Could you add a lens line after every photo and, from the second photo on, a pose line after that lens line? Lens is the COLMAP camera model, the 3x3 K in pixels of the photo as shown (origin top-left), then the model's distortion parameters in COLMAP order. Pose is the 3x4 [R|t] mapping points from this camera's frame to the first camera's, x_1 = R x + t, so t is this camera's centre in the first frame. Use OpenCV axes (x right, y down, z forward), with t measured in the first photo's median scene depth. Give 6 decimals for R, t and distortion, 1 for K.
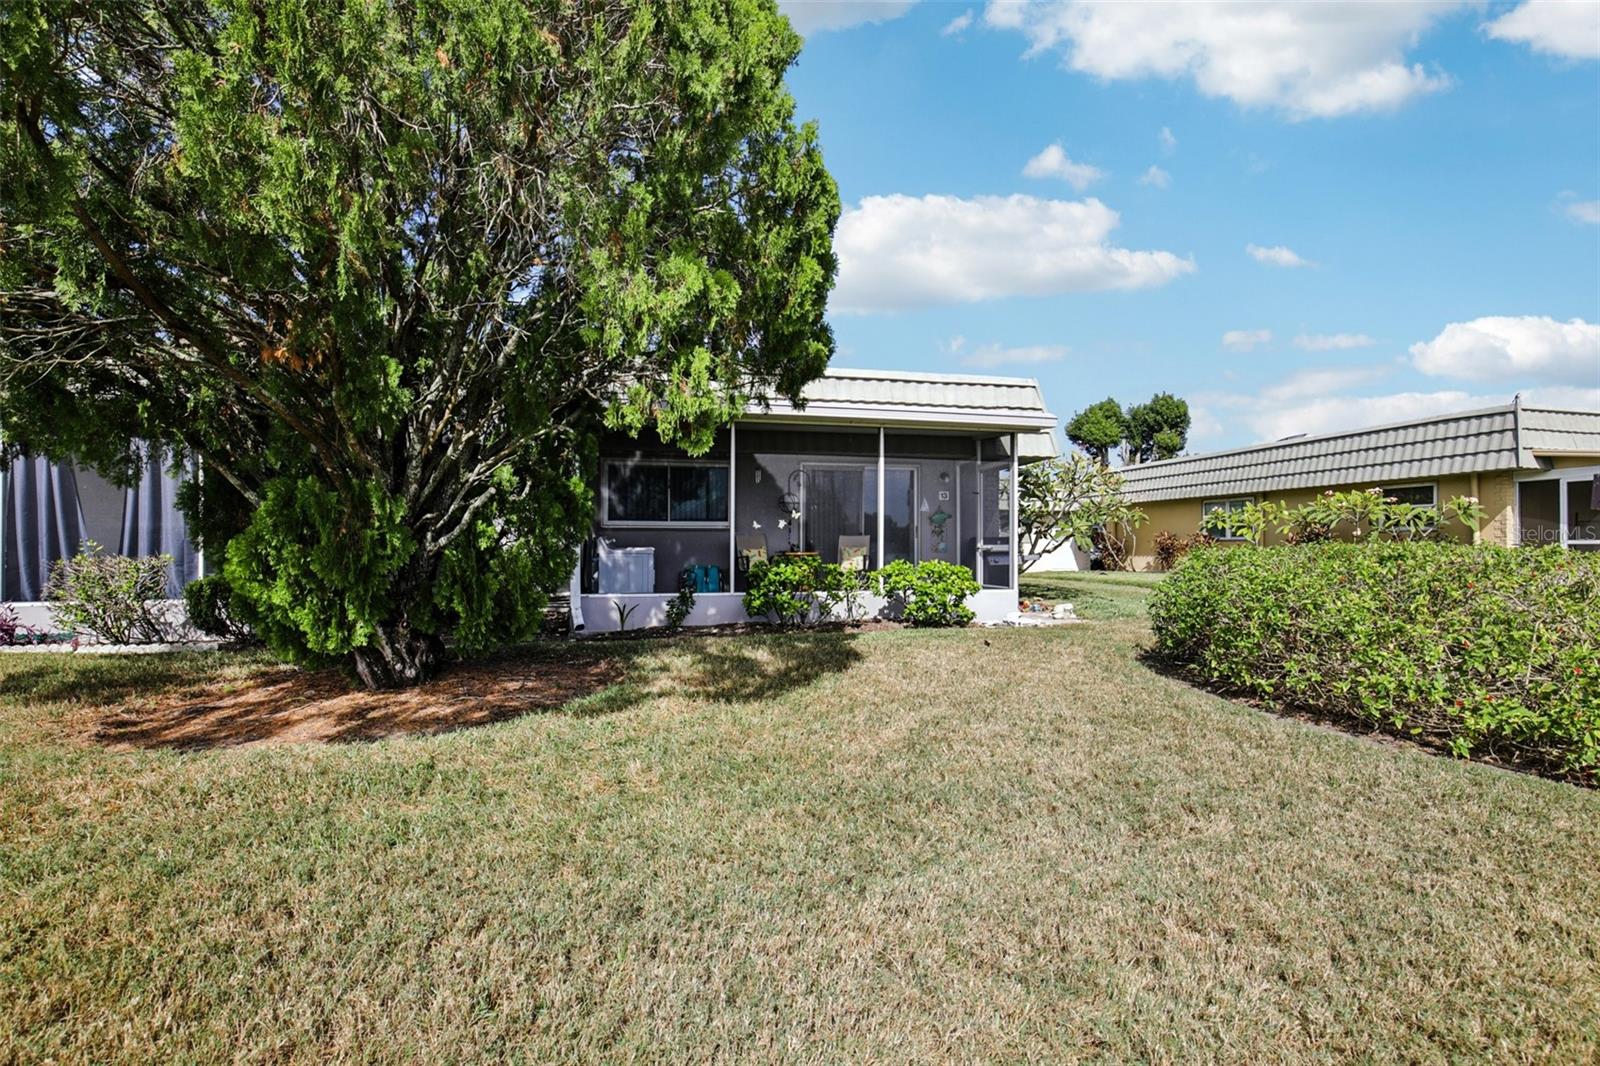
lens RADIAL K [[741.0, 0, 800.0], [0, 741.0, 533.0], [0, 0, 1]] dist [-0.024583, 0.000084]
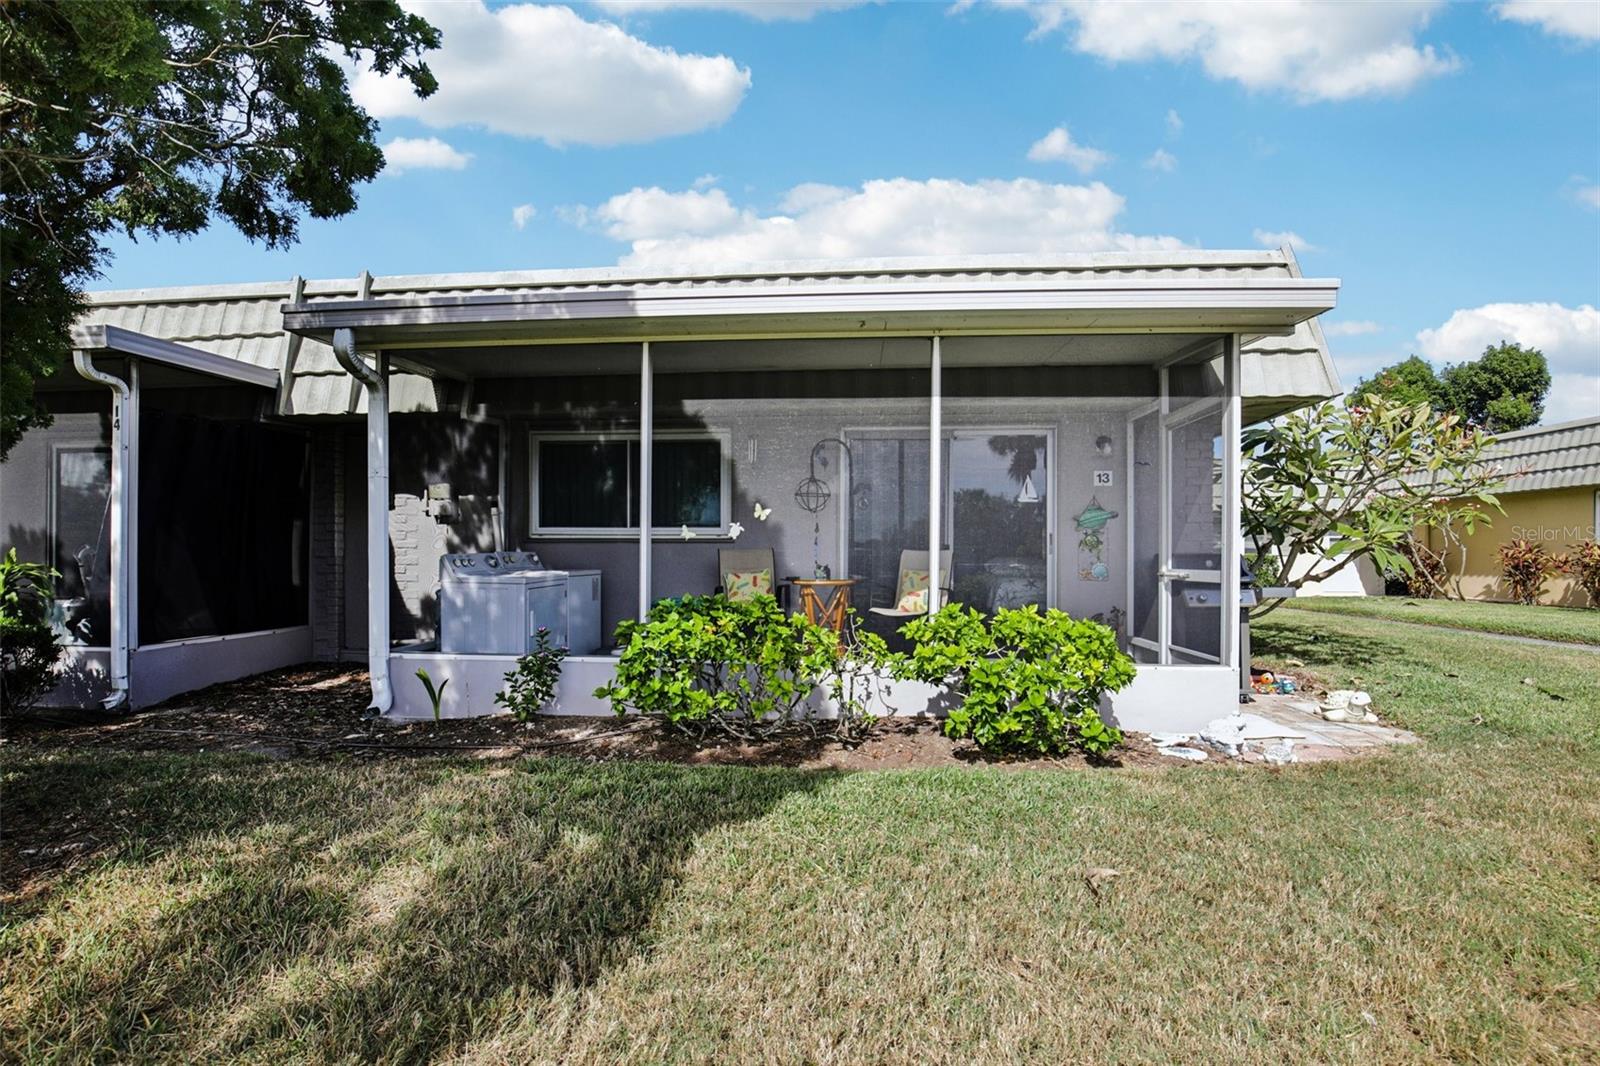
lens RADIAL K [[747.4, 0, 800.9], [0, 747.4, 551.4], [0, 0, 1]] dist [-0.027370, 0.000785]
pose [[0.958668, 0.002191, -0.284517, 0.124354], [0.001630, 0.999912, 0.013196, -0.002830], [0.284521, -0.013114, 0.958580, 0.363674]]
